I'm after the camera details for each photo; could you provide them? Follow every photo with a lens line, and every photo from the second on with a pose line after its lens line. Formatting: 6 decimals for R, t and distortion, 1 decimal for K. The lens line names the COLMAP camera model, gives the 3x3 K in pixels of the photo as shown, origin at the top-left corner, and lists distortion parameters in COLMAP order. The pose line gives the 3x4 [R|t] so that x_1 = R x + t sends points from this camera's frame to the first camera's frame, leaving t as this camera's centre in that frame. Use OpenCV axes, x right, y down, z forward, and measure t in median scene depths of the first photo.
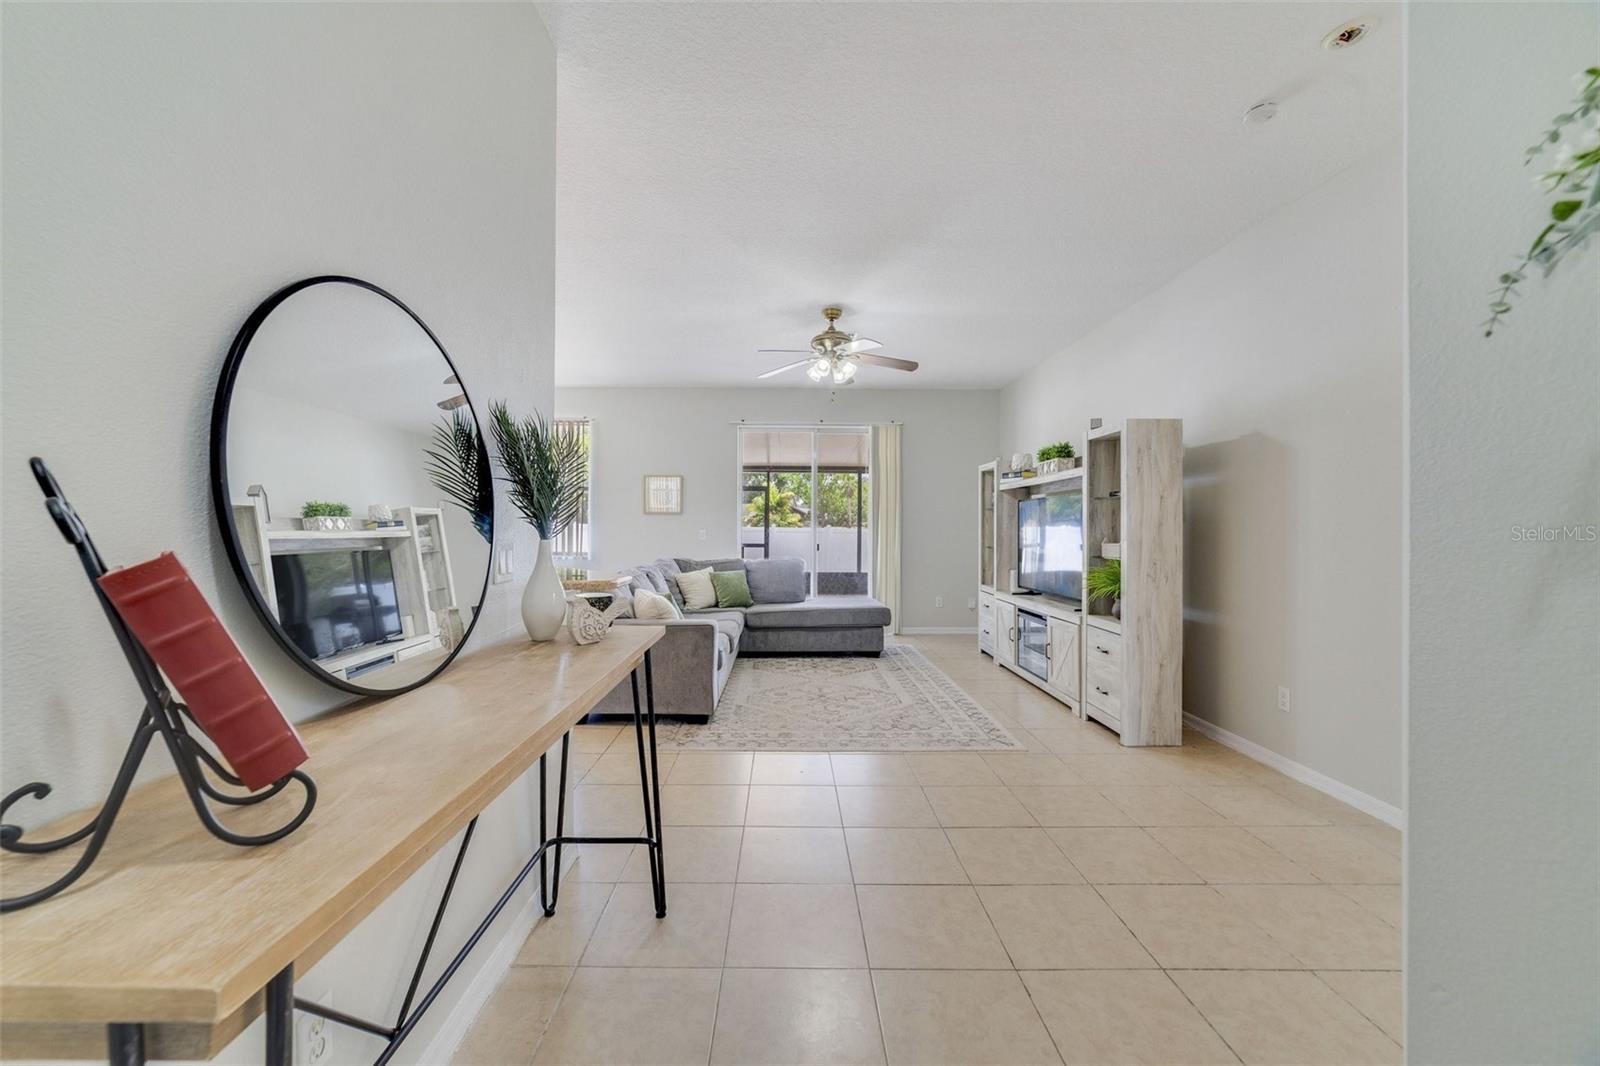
lens RADIAL K [[622.0, 0, 784.6], [0, 622.0, 525.0], [0, 0, 1]] dist [-0.012678, 0.000235]
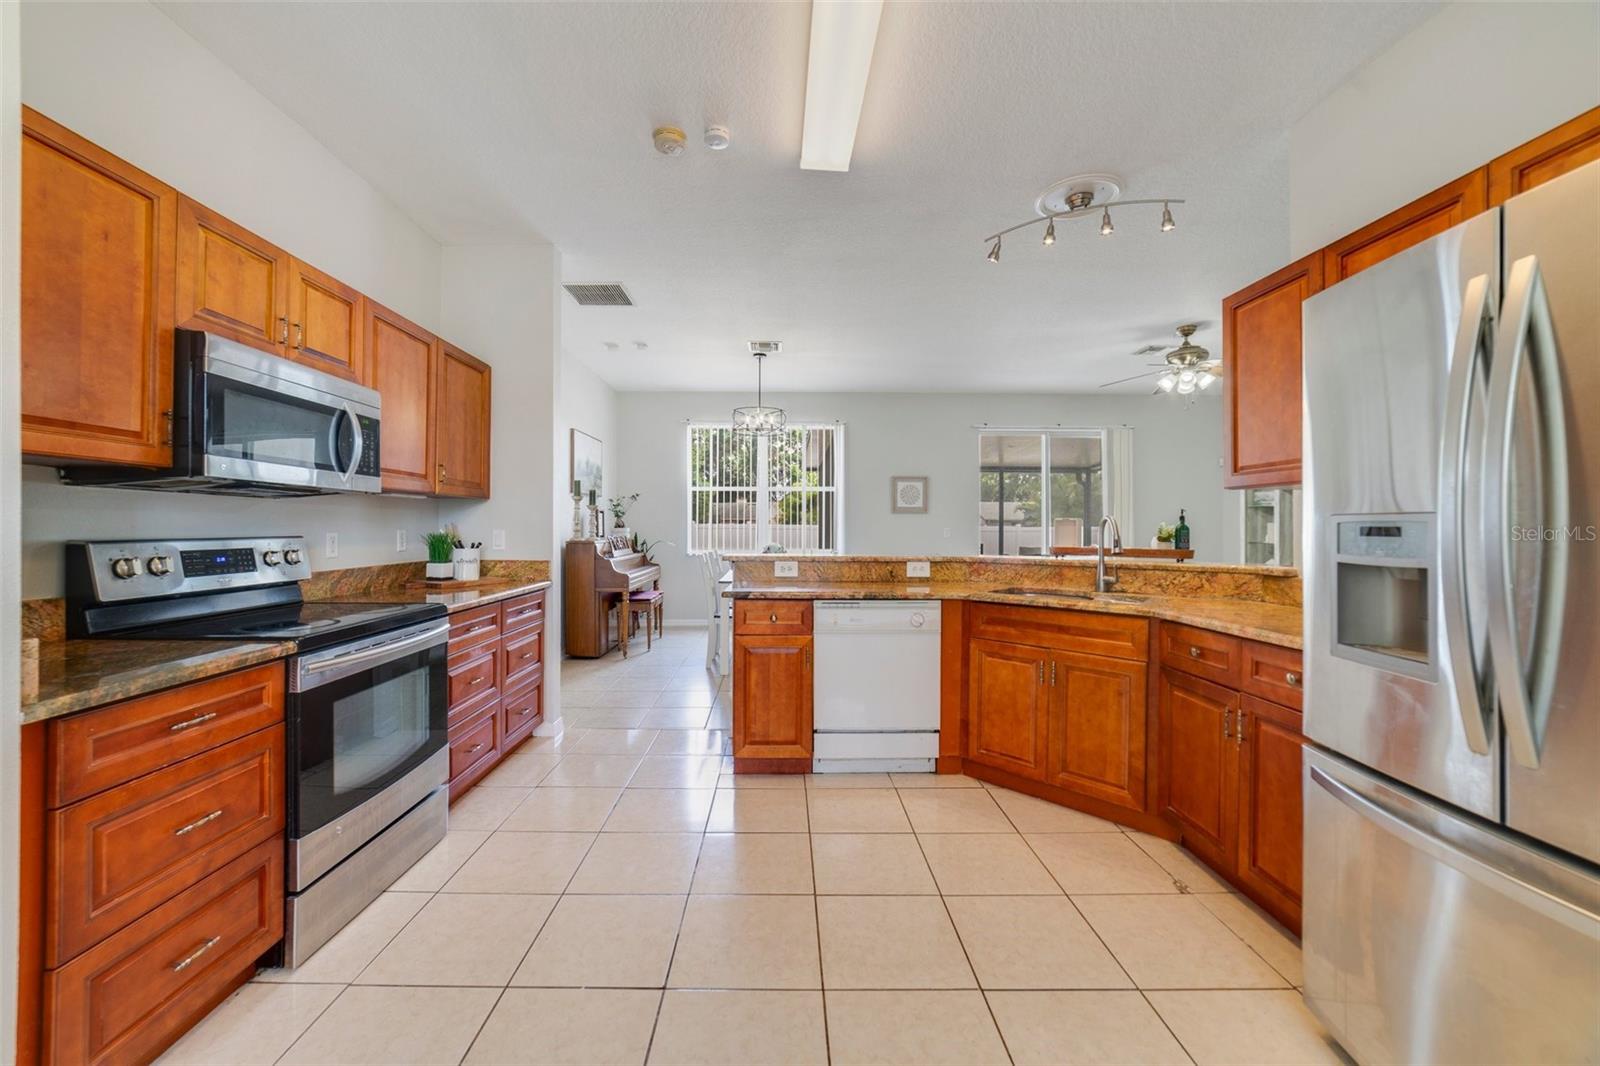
lens RADIAL K [[622.0, 0, 784.6], [0, 622.0, 525.0], [0, 0, 1]] dist [-0.012678, 0.000235]
pose [[0.999985, -0.004704, -0.002855, -0.526798], [0.004714, 0.999982, 0.003624, -0.003006], [0.002838, -0.003638, 0.999989, -0.078560]]
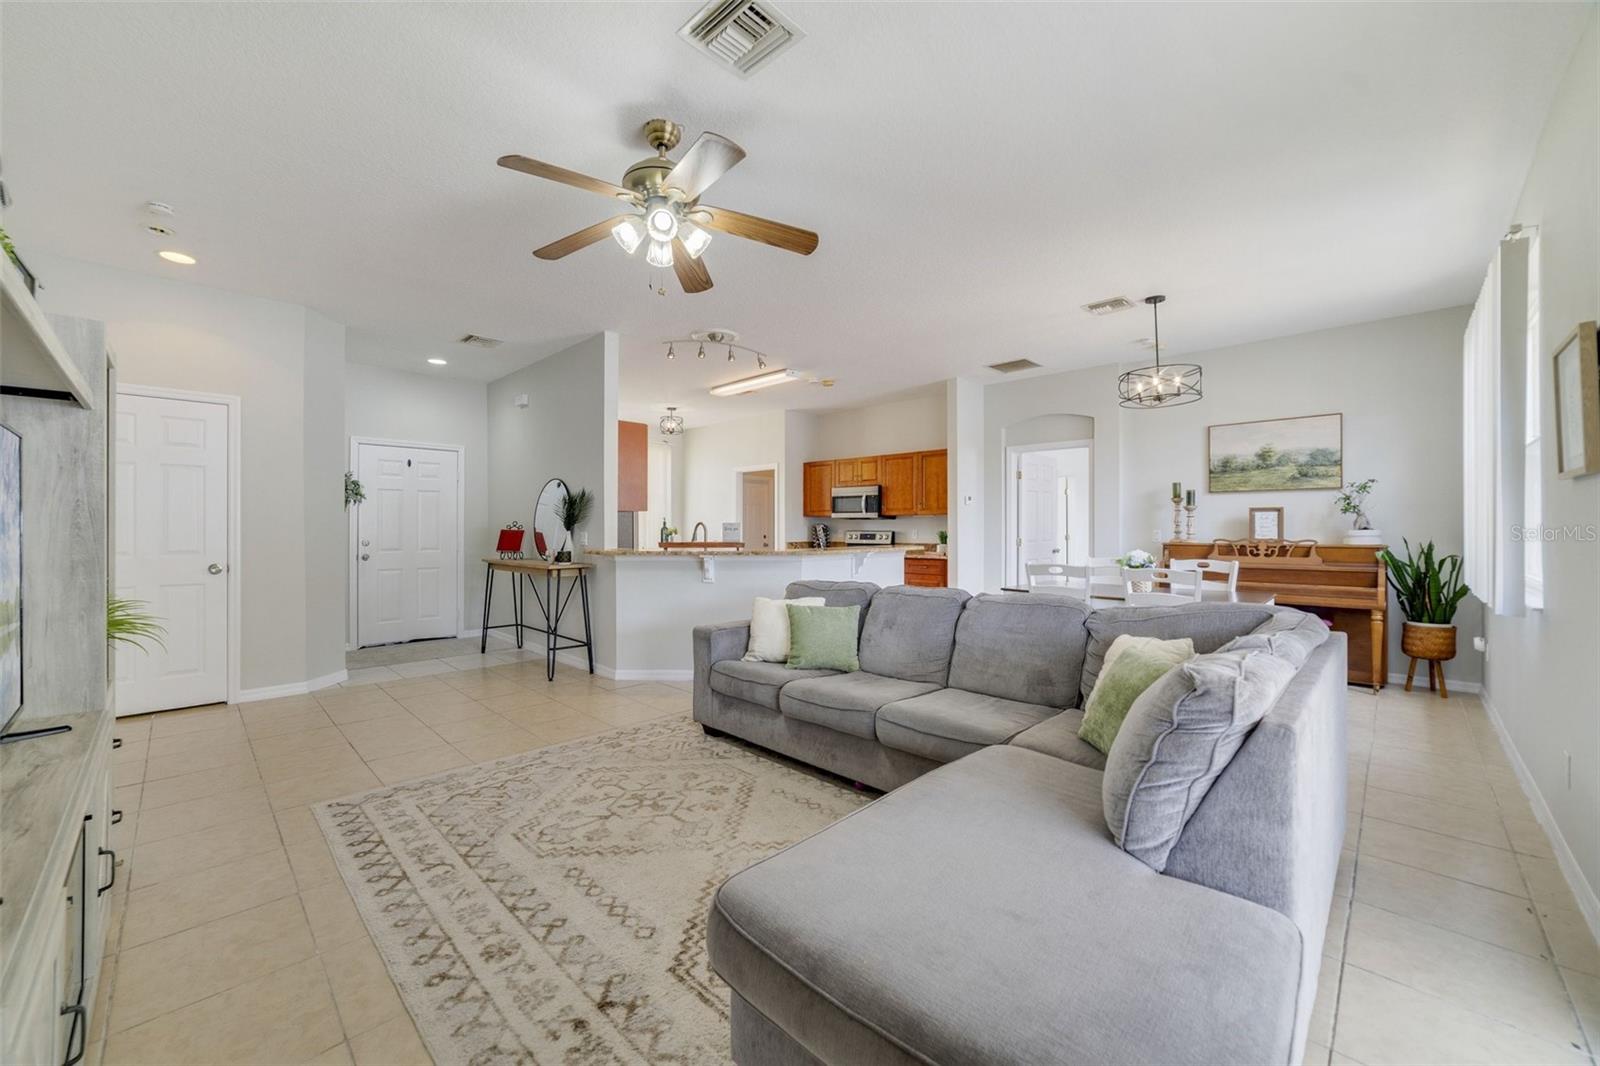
lens RADIAL K [[622.0, 0, 784.6], [0, 622.0, 525.0], [0, 0, 1]] dist [-0.012678, 0.000235]
pose [[-0.715712, -0.009130, -0.698336, 0.306980], [-0.000071, 0.999915, -0.013000, 0.009651], [0.698395, -0.009255, -0.715652, 1.205305]]
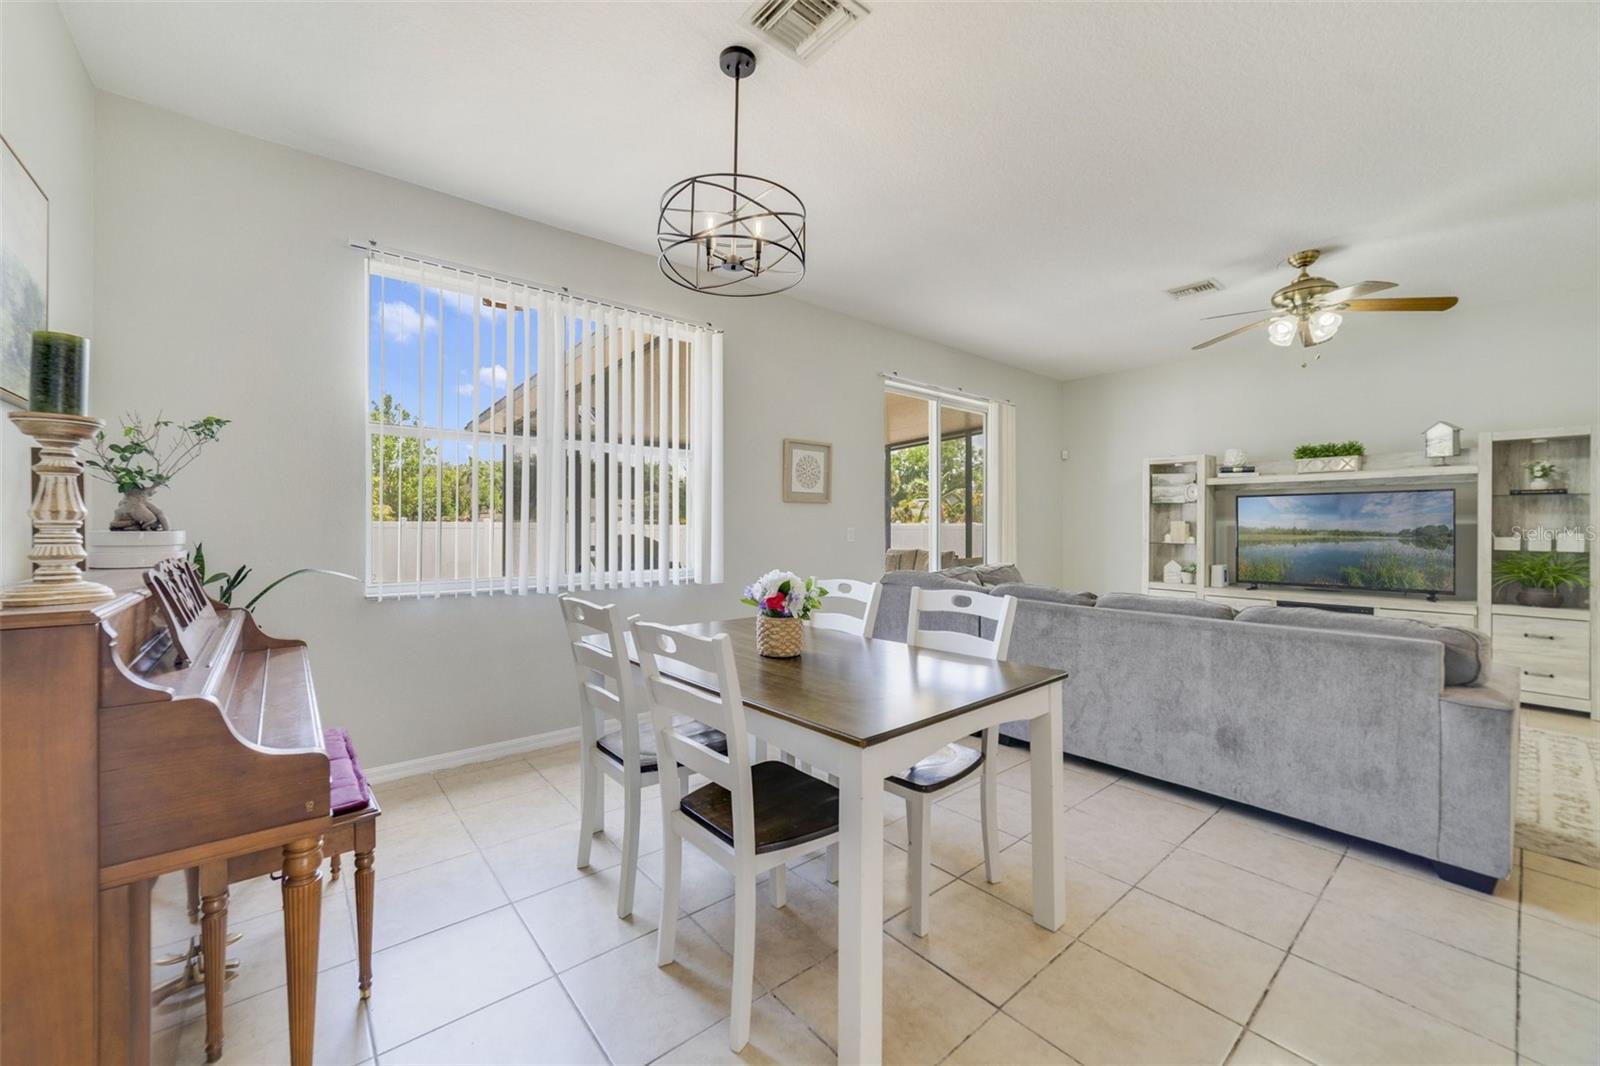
lens RADIAL K [[622.0, 0, 784.6], [0, 622.0, 525.0], [0, 0, 1]] dist [-0.012678, 0.000235]
pose [[0.780195, -0.004970, 0.625517, -0.790147], [-0.005138, 0.999884, 0.014352, -0.004509], [-0.625516, -0.014411, 0.780078, 0.656481]]
